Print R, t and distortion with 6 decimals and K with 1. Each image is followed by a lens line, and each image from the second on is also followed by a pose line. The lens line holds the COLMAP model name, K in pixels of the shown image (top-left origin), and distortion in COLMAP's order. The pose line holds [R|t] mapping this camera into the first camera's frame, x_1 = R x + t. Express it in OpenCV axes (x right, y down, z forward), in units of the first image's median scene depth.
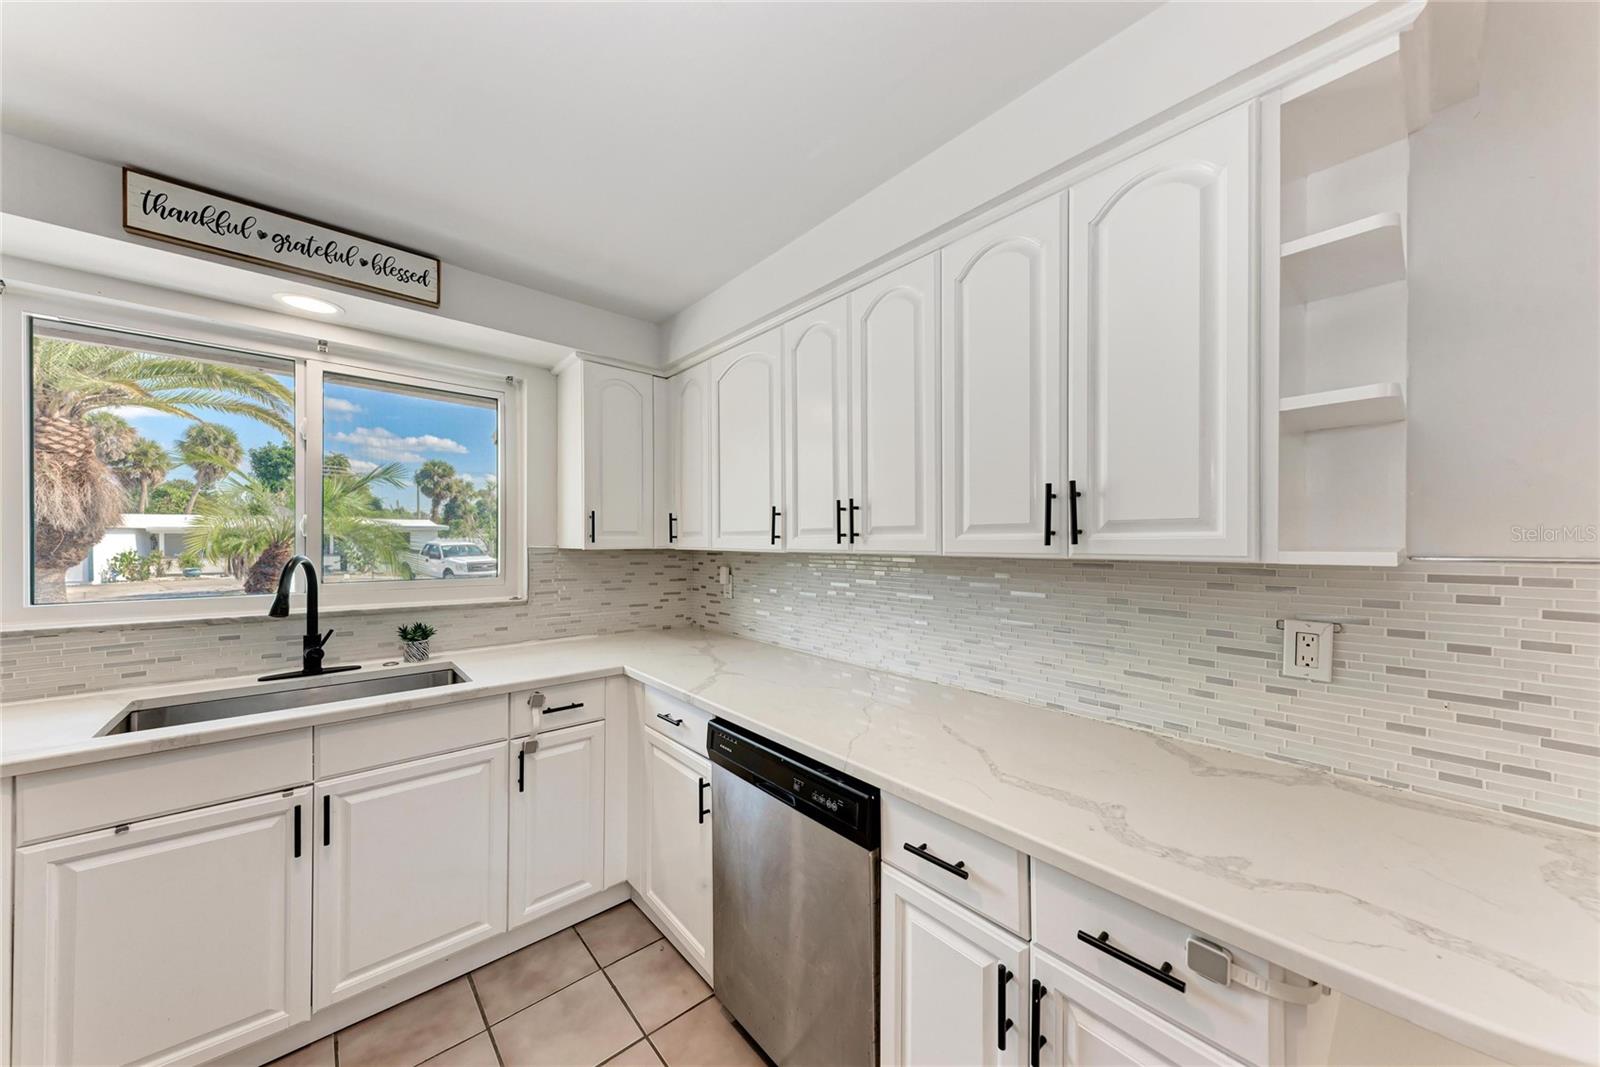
lens RADIAL K [[548.7, 0, 803.6], [0, 548.7, 543.1], [0, 0, 1]] dist [0.019099, -0.005392]
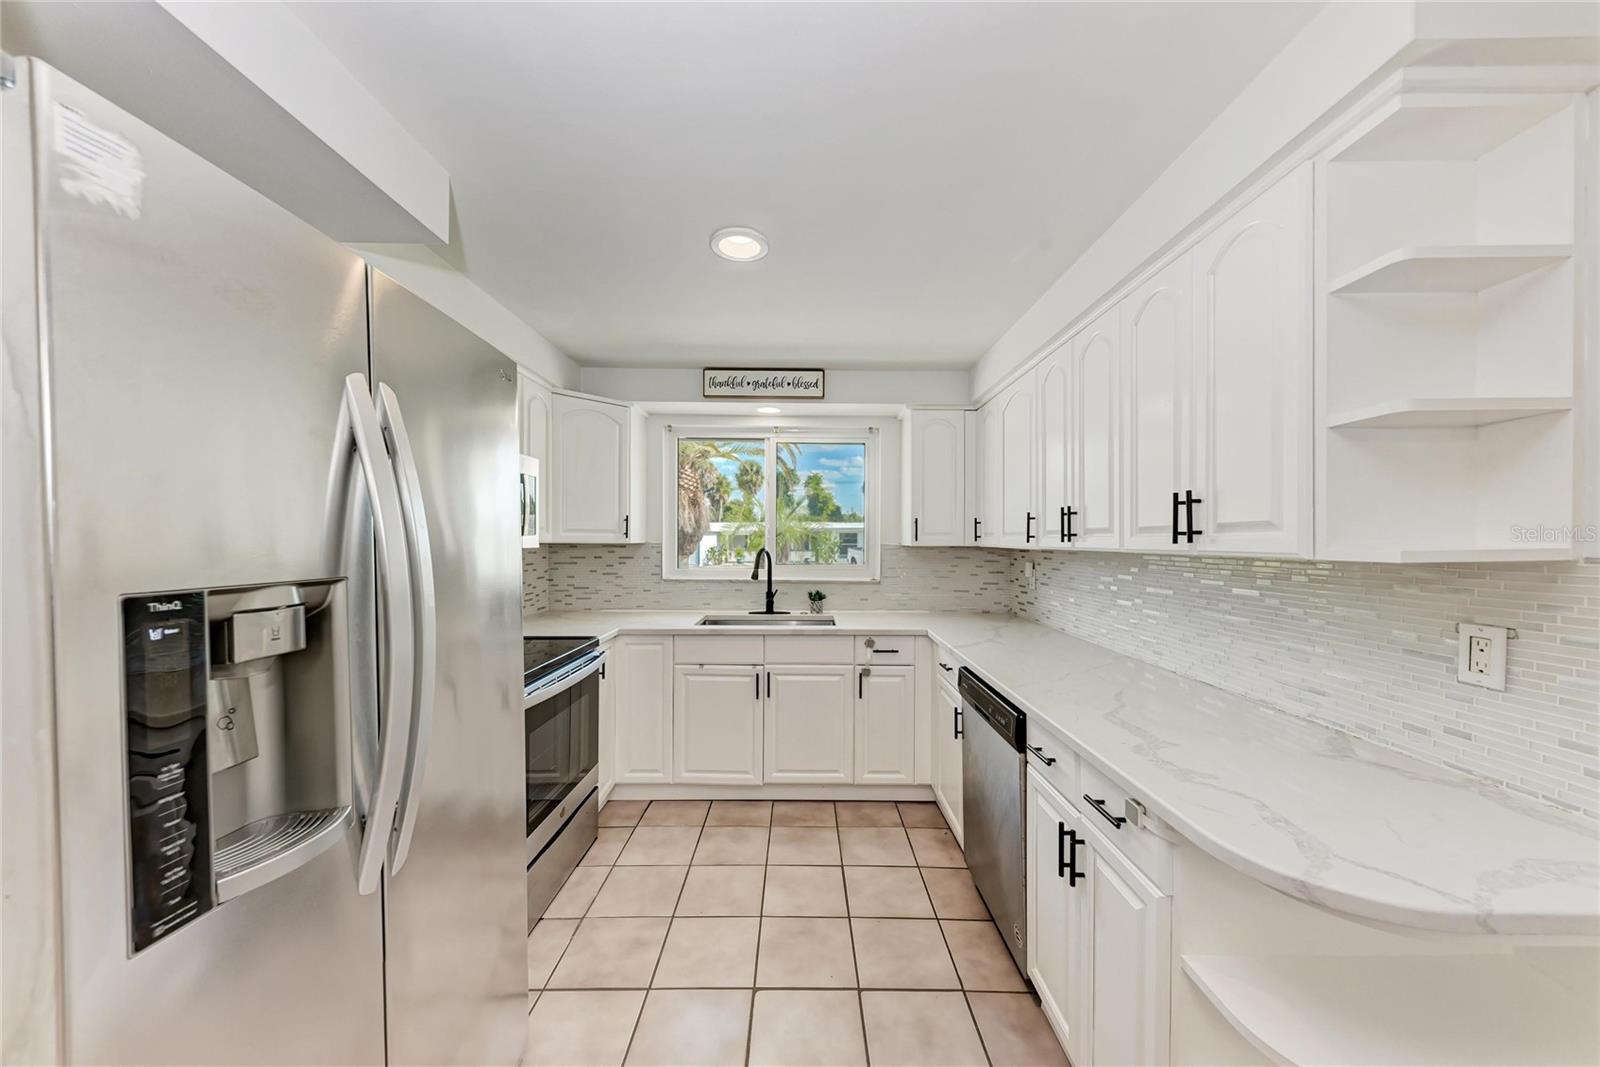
lens RADIAL K [[559.2, 0, 797.9], [0, 559.2, 543.1], [0, 0, 1]] dist [0.015386, 0.000014]
pose [[0.743492, 0.004697, -0.668728, 0.400538], [-0.003607, 0.999989, 0.003013, 0.001181], [0.668735, 0.000172, 0.743501, -0.292258]]
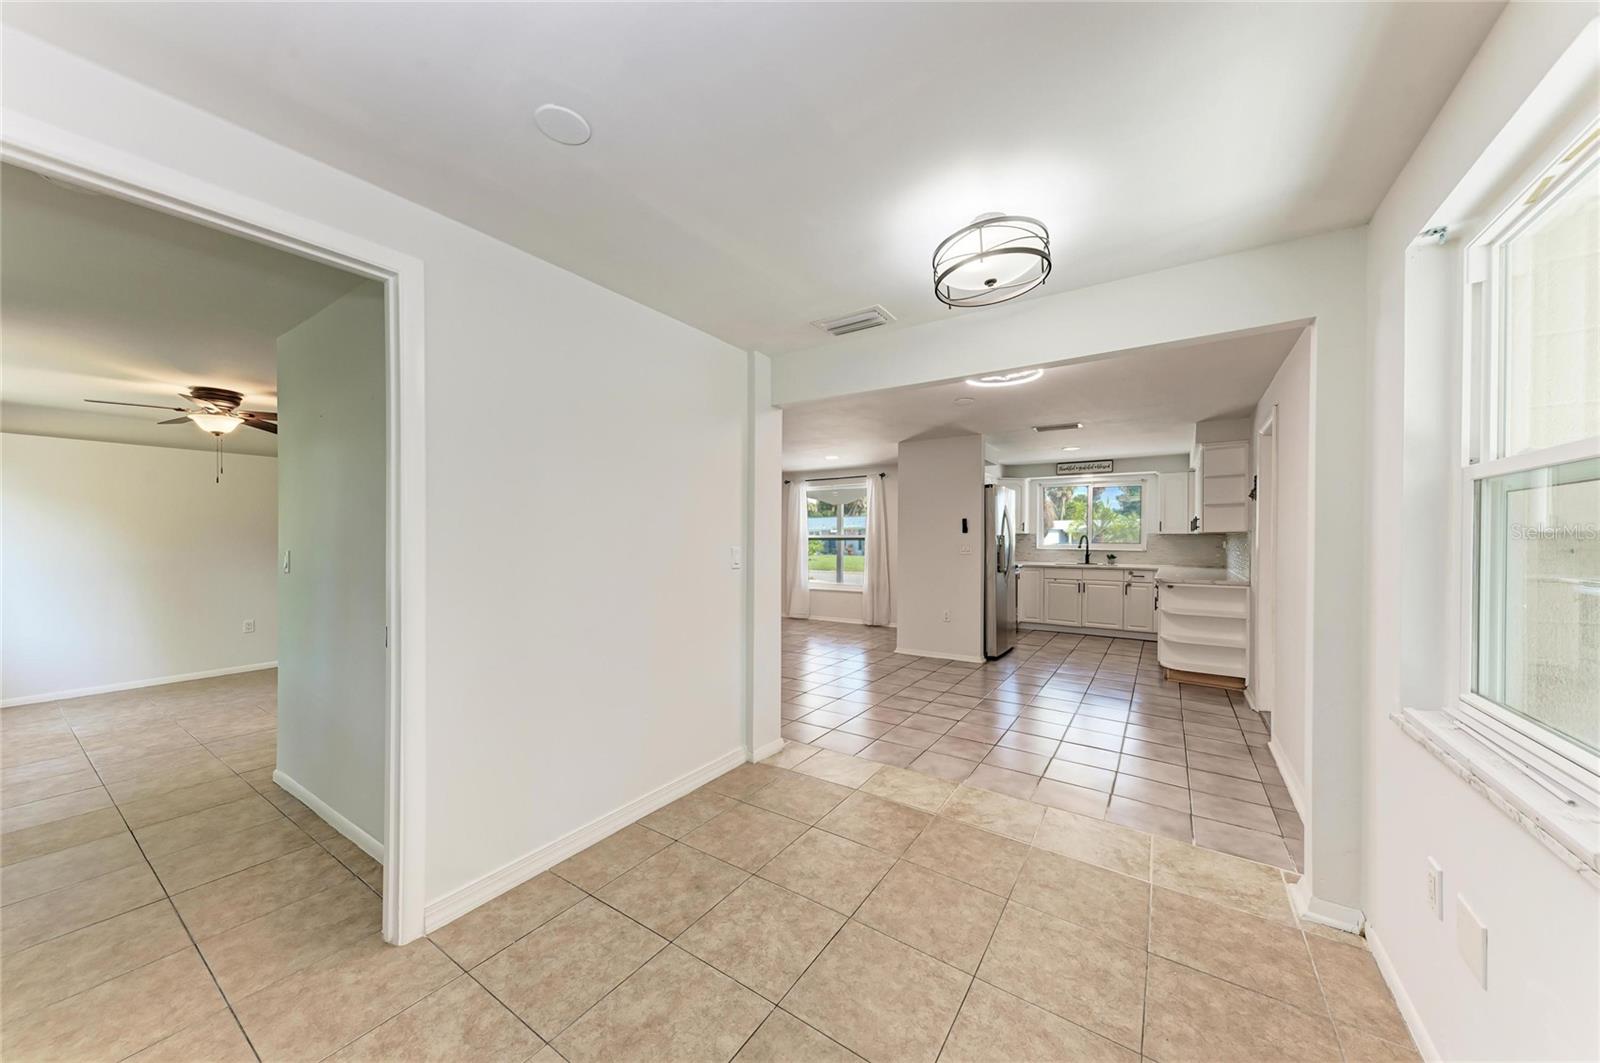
lens RADIAL K [[549.6, 0, 793.2], [0, 549.6, 545.2], [0, 0, 1]] dist [0.012474, -0.000082]
pose [[0.243875, 0.011837, -0.969734, 2.560270], [-0.003011, 0.999930, 0.011449, 0.055253], [0.969802, 0.000127, 0.243894, -2.123355]]
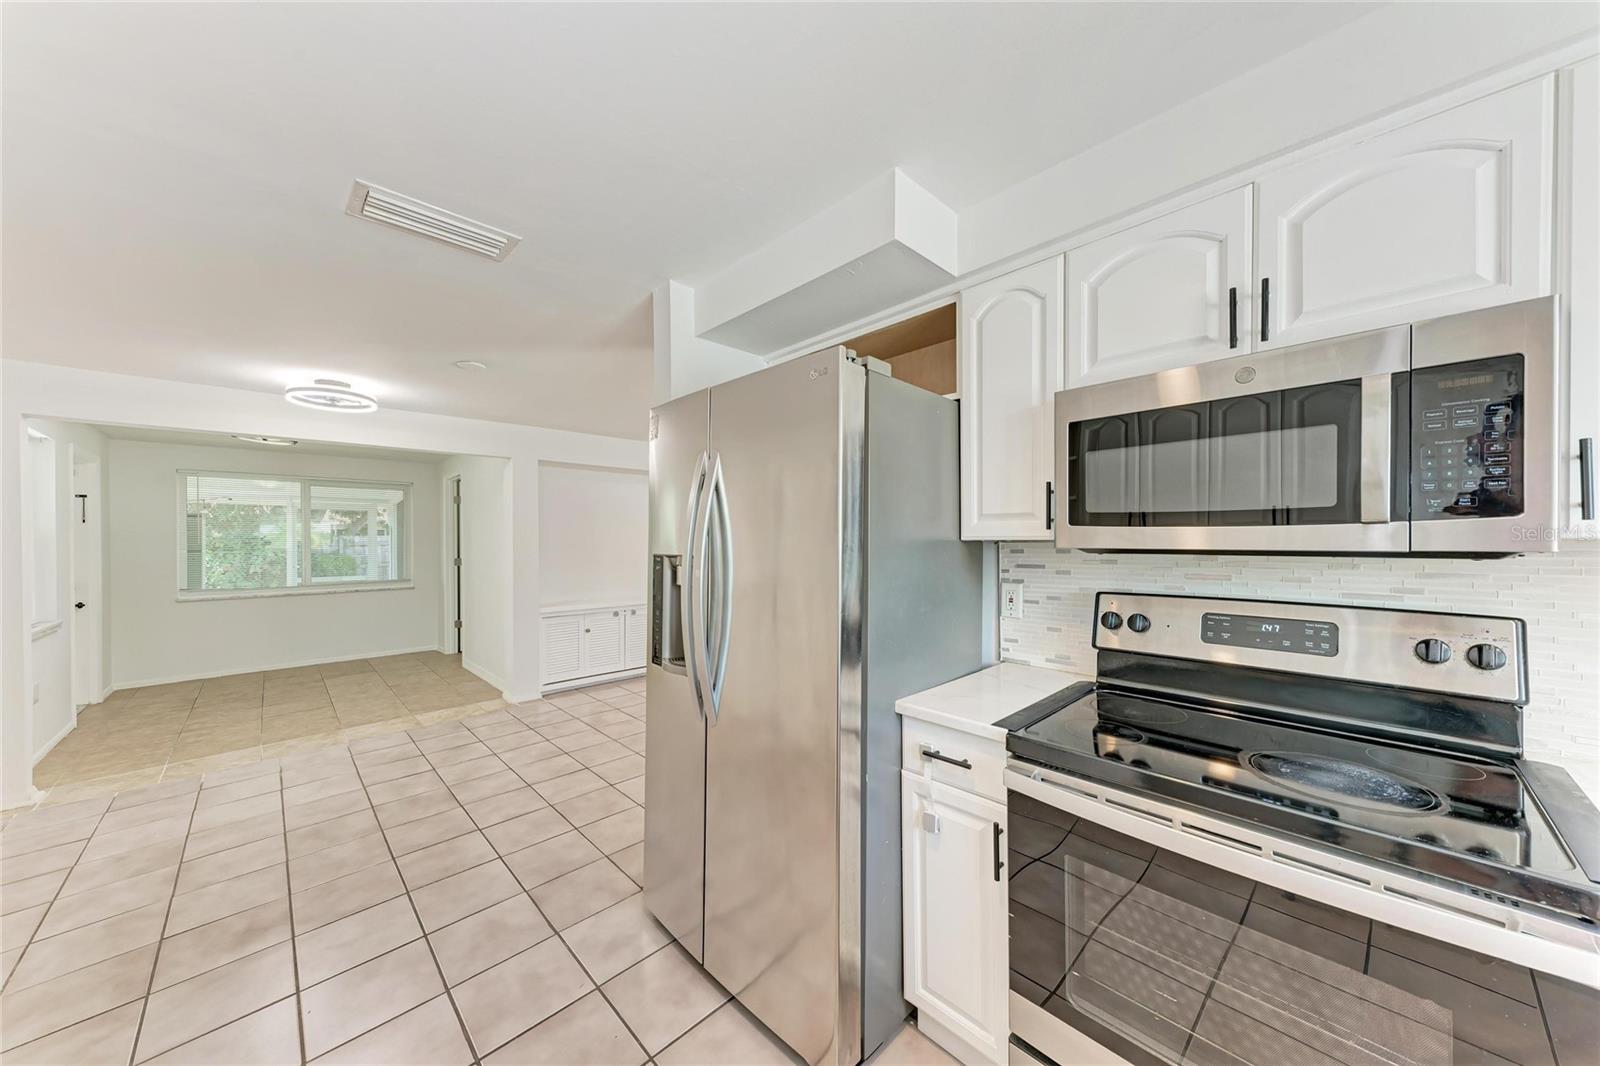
lens RADIAL K [[548.7, 0, 803.6], [0, 548.7, 542.6], [0, 0, 1]] dist [0.019099, -0.005392]
pose [[-0.999162, 0.003829, -0.040750, -0.329914], [0.003647, 0.999983, 0.004539, 0.013960], [0.040766, 0.004386, -0.999159, 0.728464]]
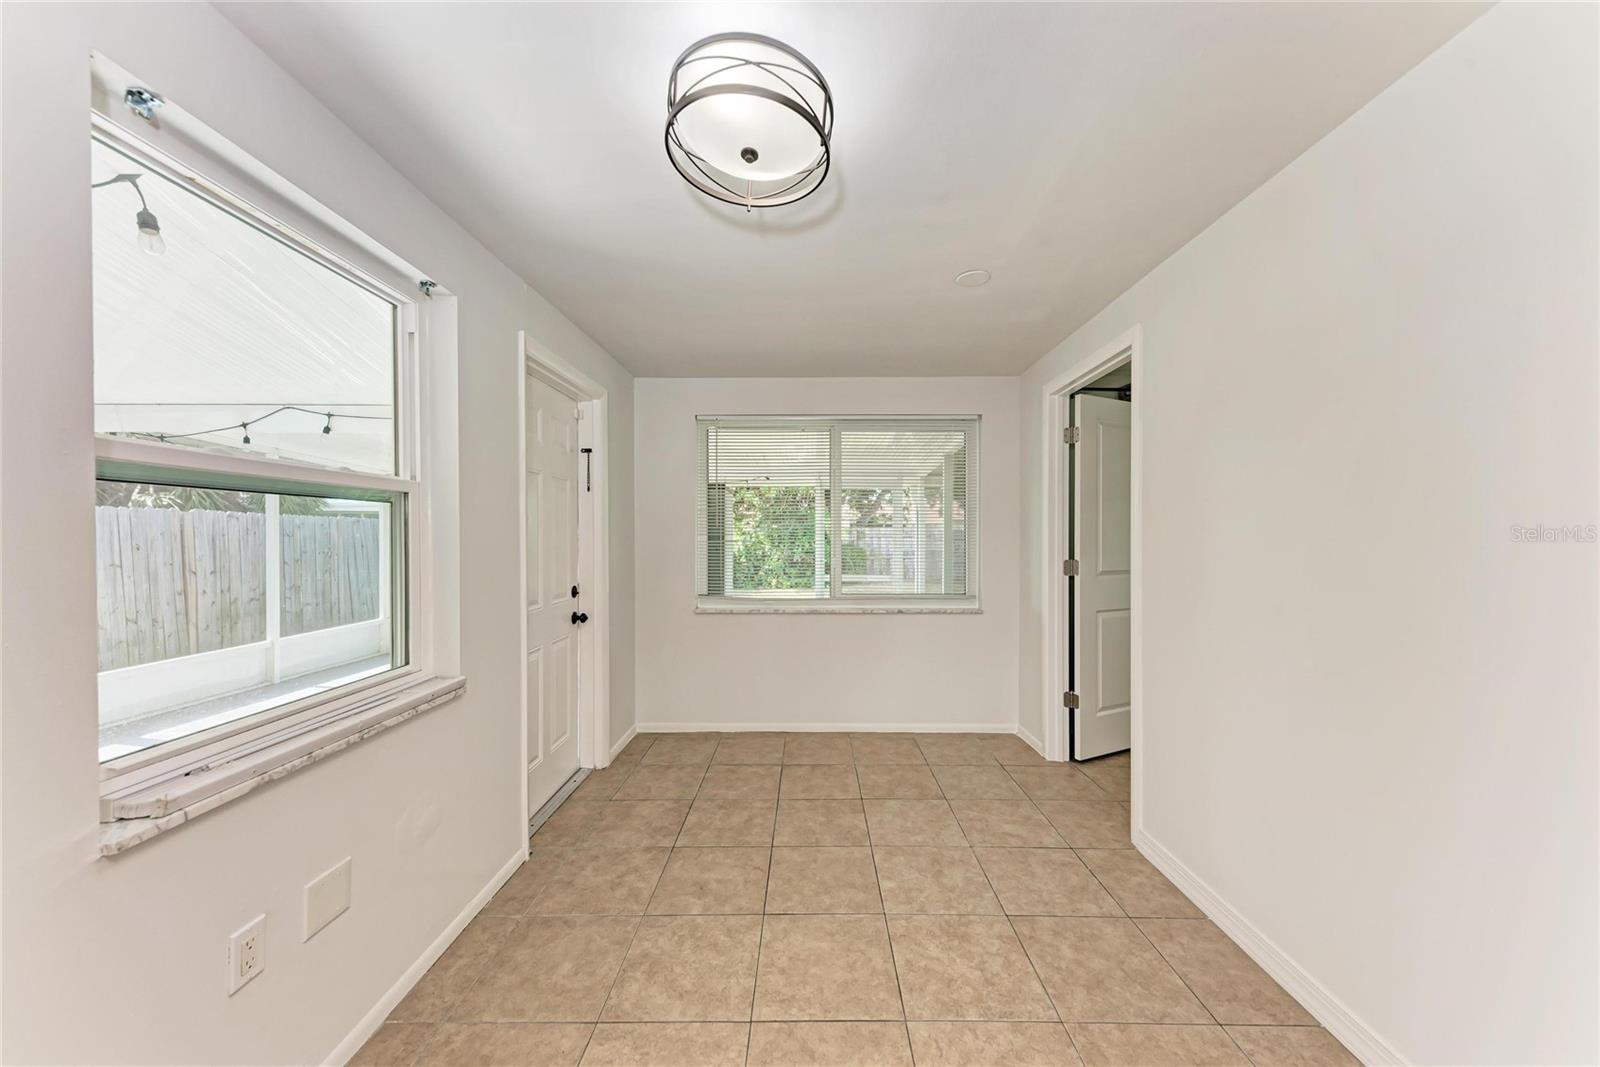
lens RADIAL K [[548.7, 0, 803.6], [0, 548.7, 543.1], [0, 0, 1]] dist [0.019099, -0.005392]
pose [[-0.741591, -0.006999, 0.670816, 1.214054], [0.002643, 0.999907, 0.013353, 0.045466], [-0.670847, 0.011675, -0.741504, -1.108560]]
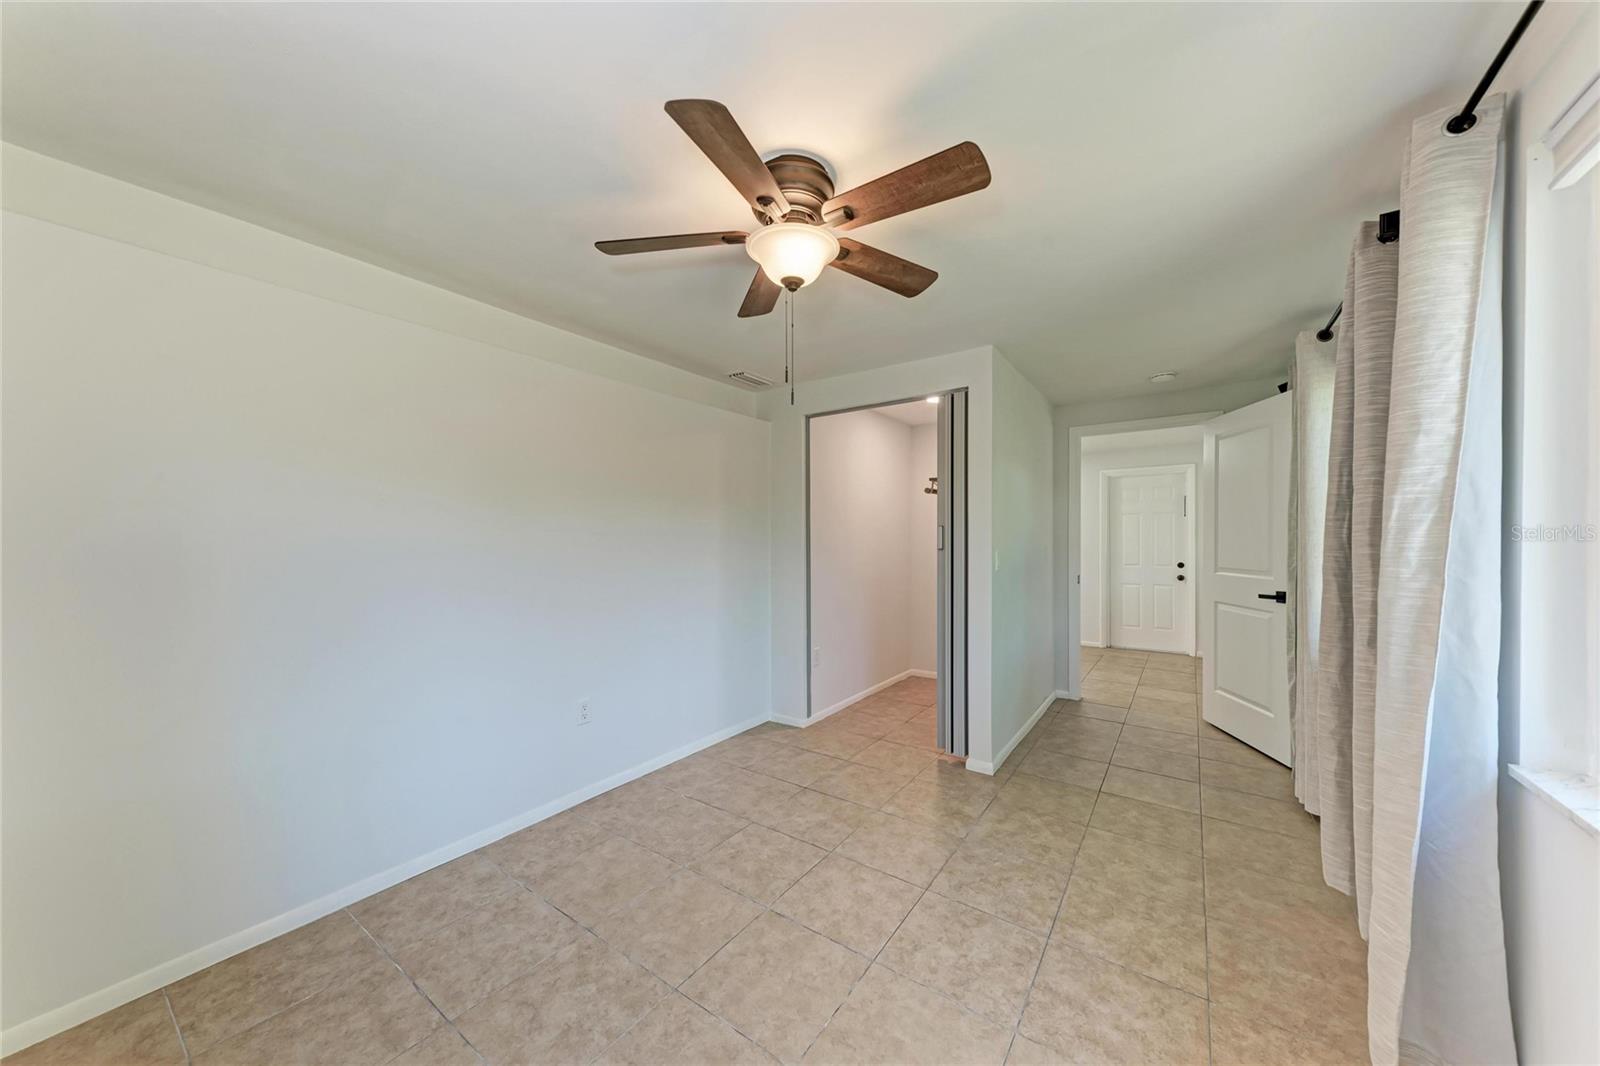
lens RADIAL K [[548.7, 0, 803.6], [0, 548.7, 542.6], [0, 0, 1]] dist [0.019099, -0.005392]
pose [[0.973334, 0.000186, 0.229394, -0.209418], [0.000538, 0.999995, -0.003091, 0.080194], [-0.229393, 0.003132, 0.973329, -4.583905]]
